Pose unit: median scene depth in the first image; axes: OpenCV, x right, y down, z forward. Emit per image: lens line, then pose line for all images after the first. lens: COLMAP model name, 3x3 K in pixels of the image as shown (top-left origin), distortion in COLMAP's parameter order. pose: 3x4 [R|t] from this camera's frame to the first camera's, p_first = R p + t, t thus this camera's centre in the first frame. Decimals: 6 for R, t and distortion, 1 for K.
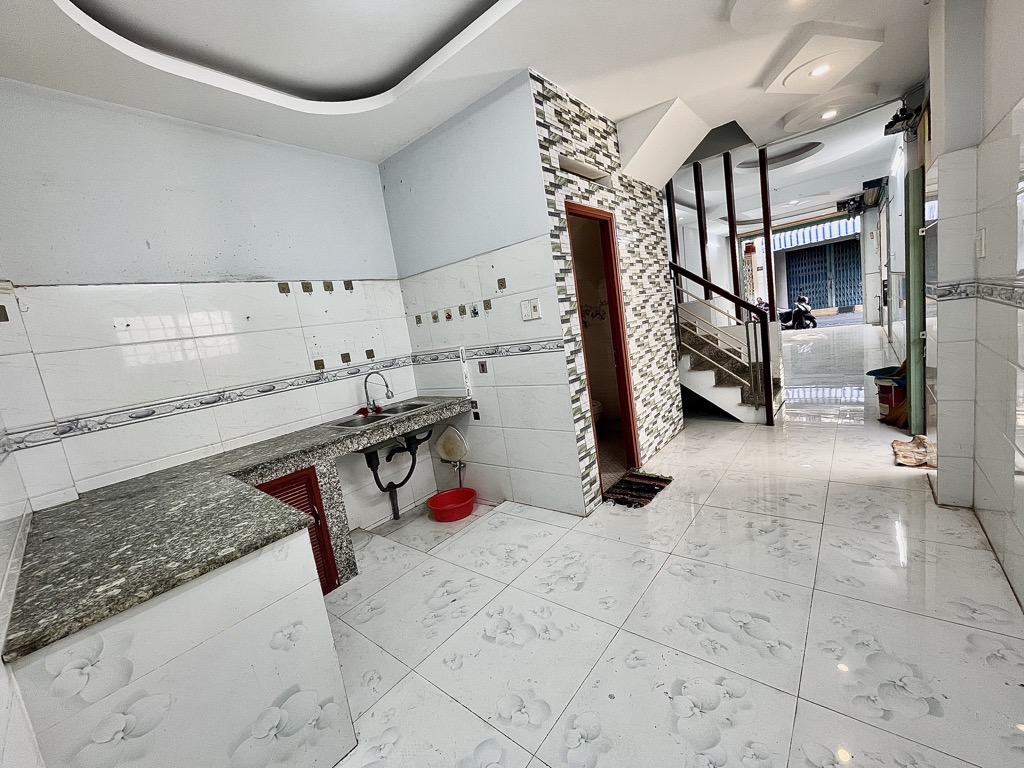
lens RADIAL K [[413.3, 0, 510.0], [0, 413.3, 381.7], [0, 0, 1]] dist [0.000585, 0.000150]
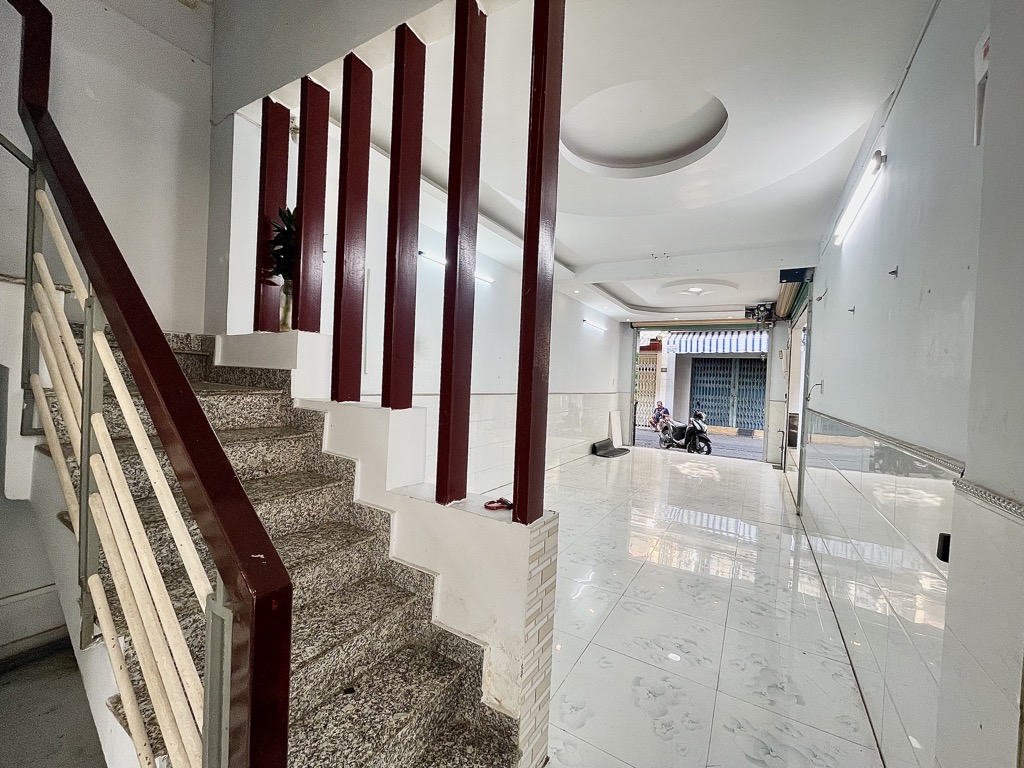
lens RADIAL K [[413.3, 0, 513.8], [0, 413.3, 385.2], [0, 0, 1]] dist [0.000585, 0.000150]
pose [[0.969631, 0.188395, 0.155958, 0.210753], [-0.165645, 0.975023, -0.147957, -0.074611], [-0.179937, 0.117630, 0.976620, 0.257393]]
